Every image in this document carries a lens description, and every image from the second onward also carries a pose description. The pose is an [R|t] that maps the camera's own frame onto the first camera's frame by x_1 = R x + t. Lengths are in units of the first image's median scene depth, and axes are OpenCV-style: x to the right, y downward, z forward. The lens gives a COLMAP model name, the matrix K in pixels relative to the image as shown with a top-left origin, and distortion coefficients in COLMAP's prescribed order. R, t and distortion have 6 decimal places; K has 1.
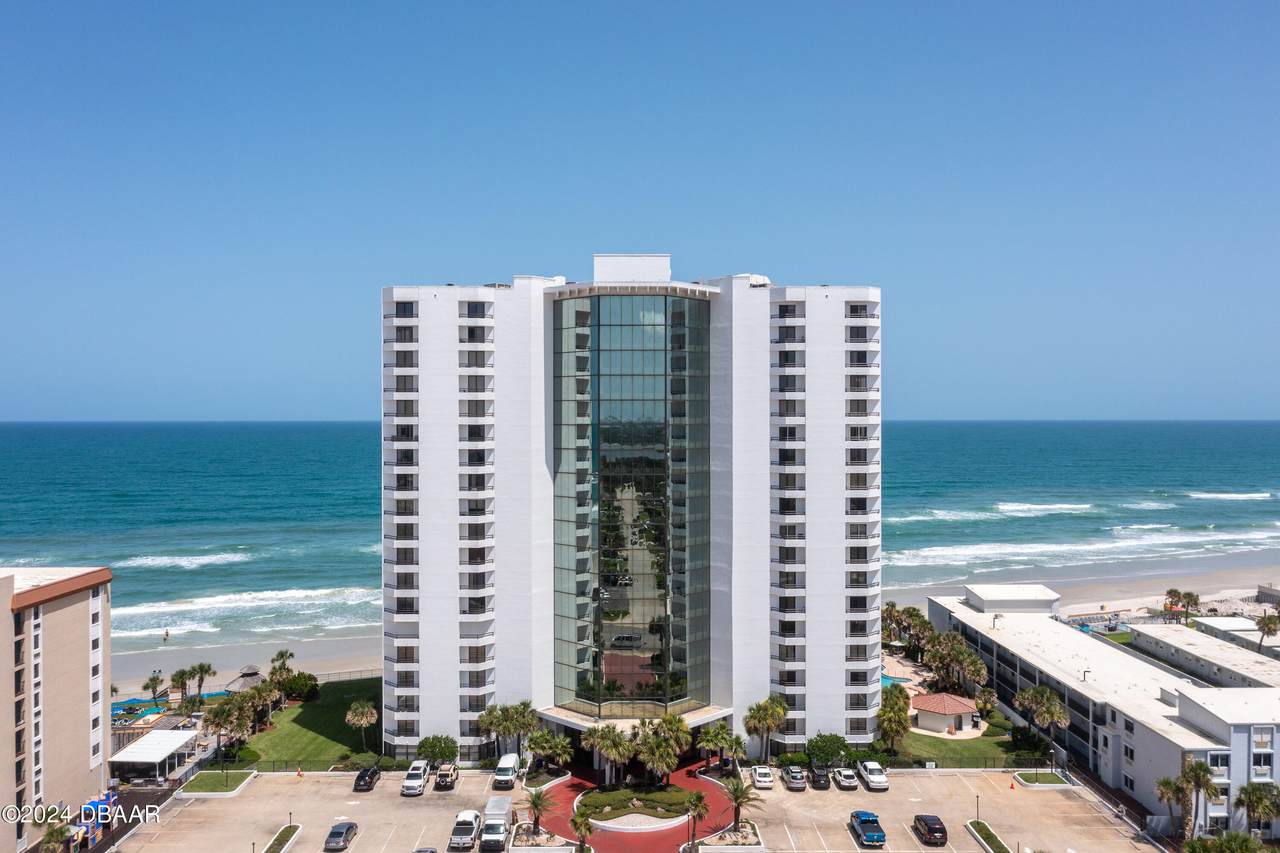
lens RADIAL K [[1043.2, 0, 632.0], [0, 1043.2, 427.4], [0, 0, 1]] dist [0.027378, 0.002785]
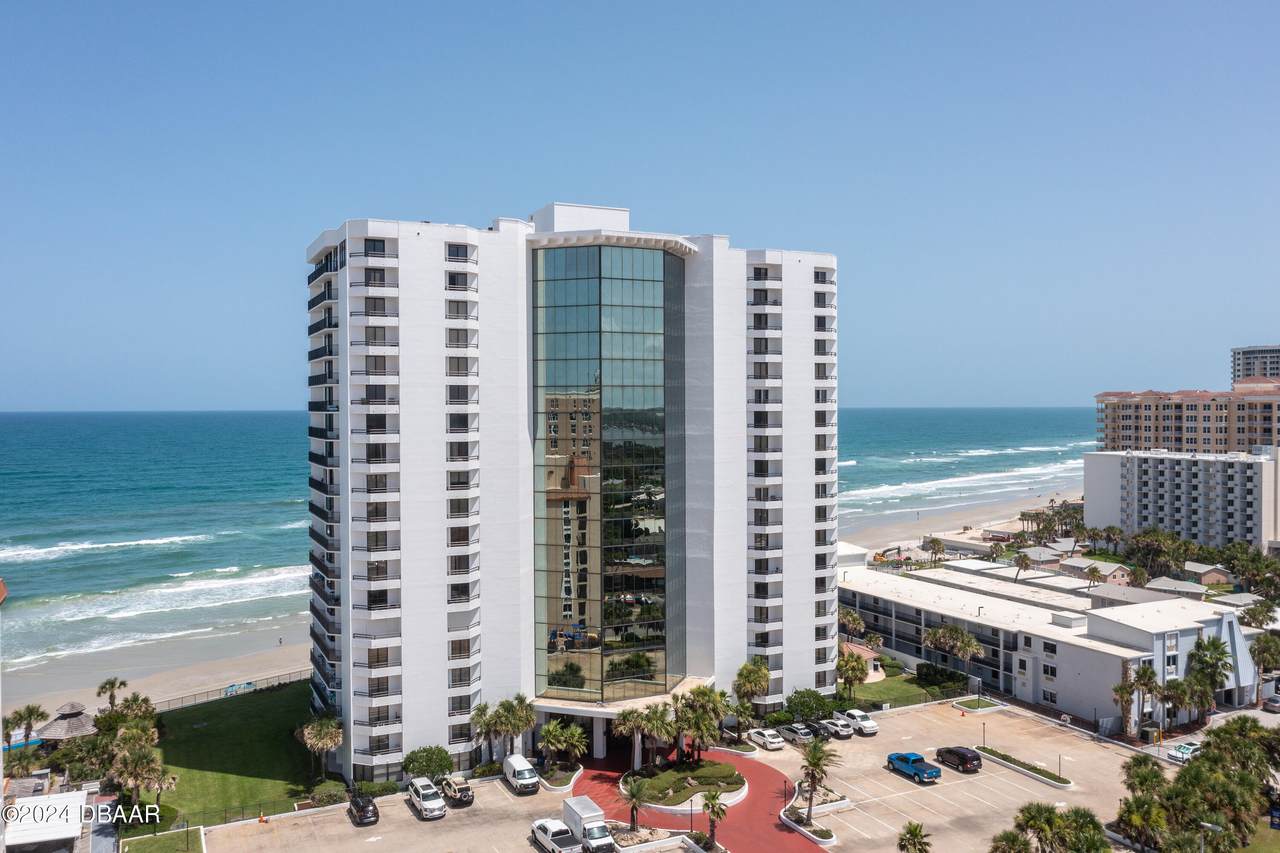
lens RADIAL K [[1043.2, 0, 630.6], [0, 1043.2, 425.8], [0, 0, 1]] dist [0.027378, 0.002785]
pose [[0.897971, -0.010150, 0.439938, -0.407021], [0.007253, 0.999940, 0.008267, 0.025205], [-0.439995, -0.004233, 0.897990, 0.156114]]
